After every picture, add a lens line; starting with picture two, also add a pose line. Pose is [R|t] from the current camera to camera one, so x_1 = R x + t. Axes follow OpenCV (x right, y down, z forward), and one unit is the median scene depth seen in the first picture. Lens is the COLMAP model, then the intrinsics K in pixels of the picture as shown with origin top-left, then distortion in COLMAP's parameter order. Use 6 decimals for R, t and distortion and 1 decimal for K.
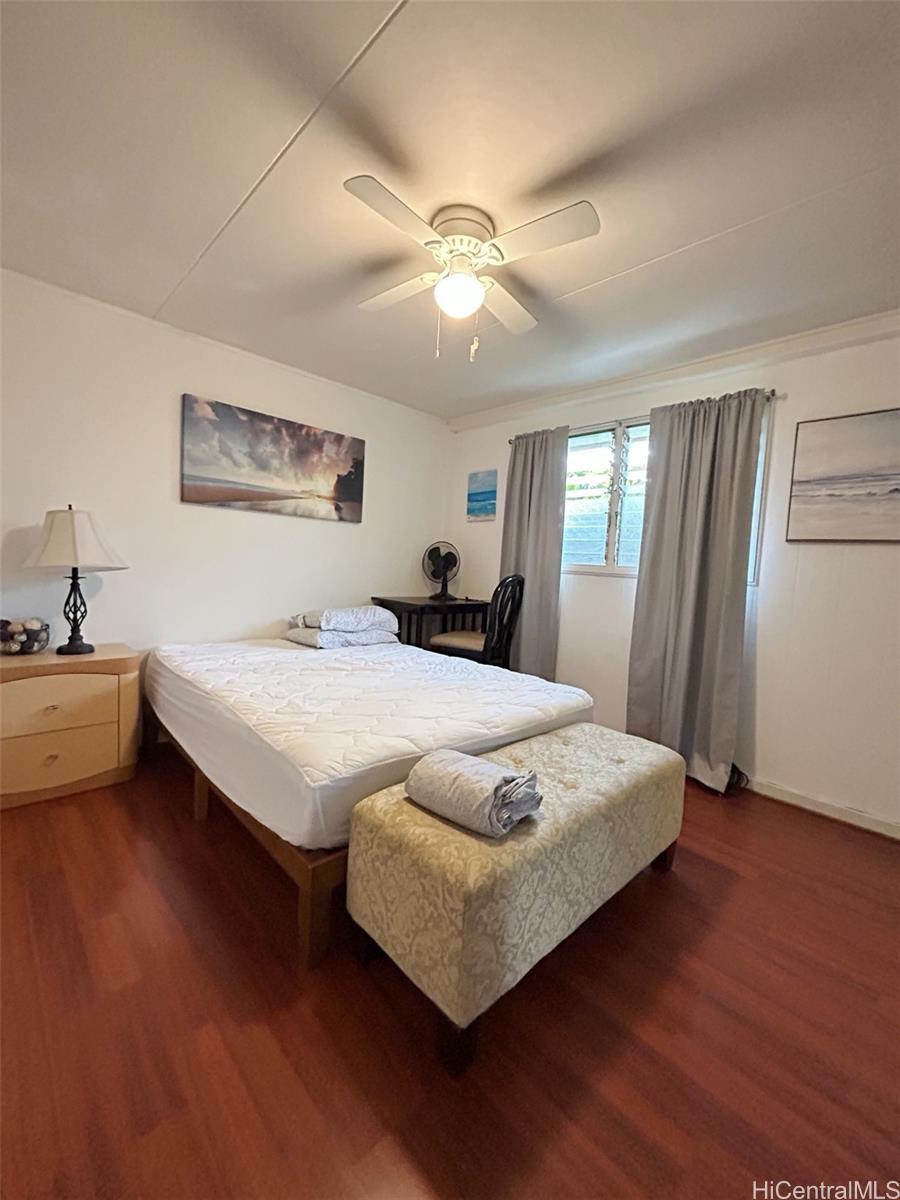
lens RADIAL K [[486.2, 0, 443.8], [0, 486.2, 609.0], [0, 0, 1]] dist [-0.002103, 0.001215]
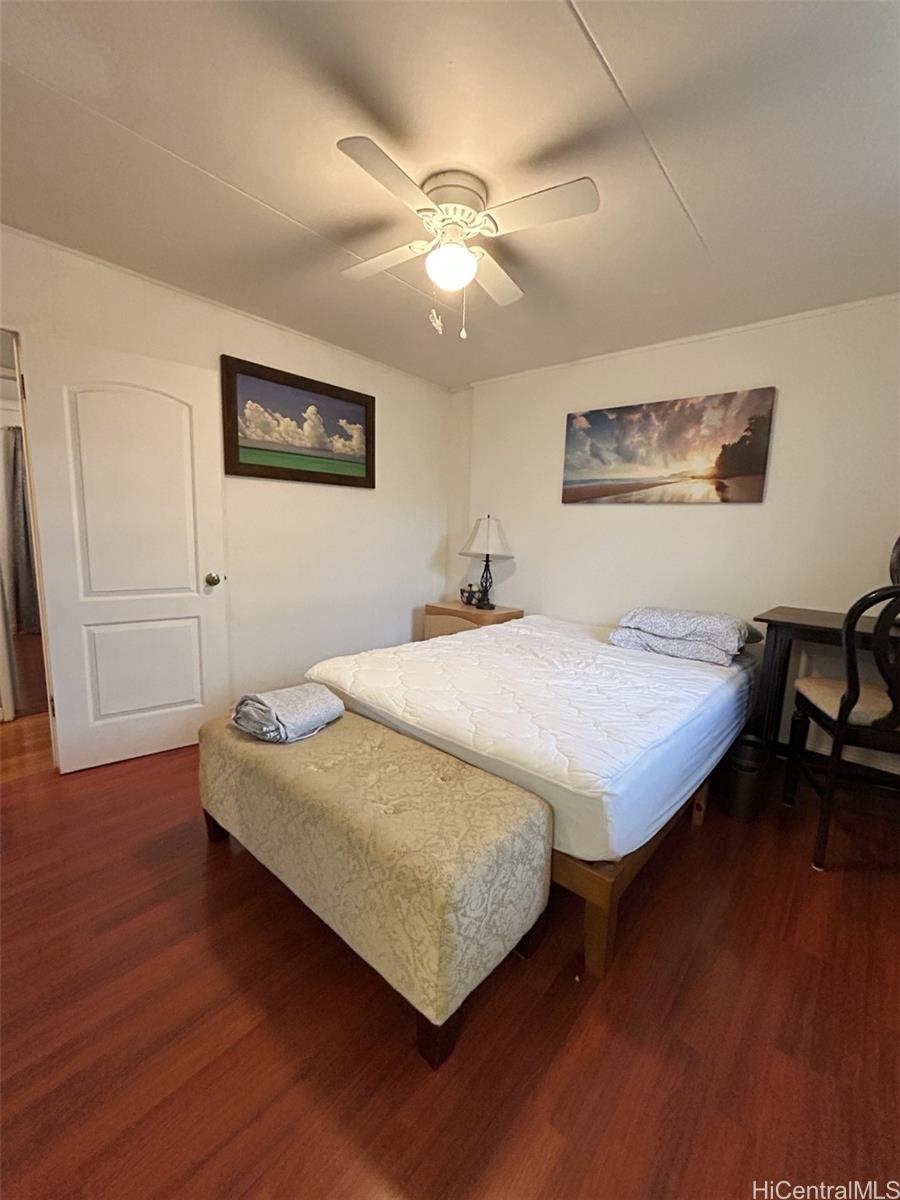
lens RADIAL K [[486.2, 0, 457.2], [0, 486.2, 608.1], [0, 0, 1]] dist [-0.002103, 0.001215]
pose [[0.100774, 0.111141, -0.988682, 0.609908], [-0.120462, 0.987793, 0.098763, -0.042235], [0.987590, 0.109146, 0.112932, 0.556297]]
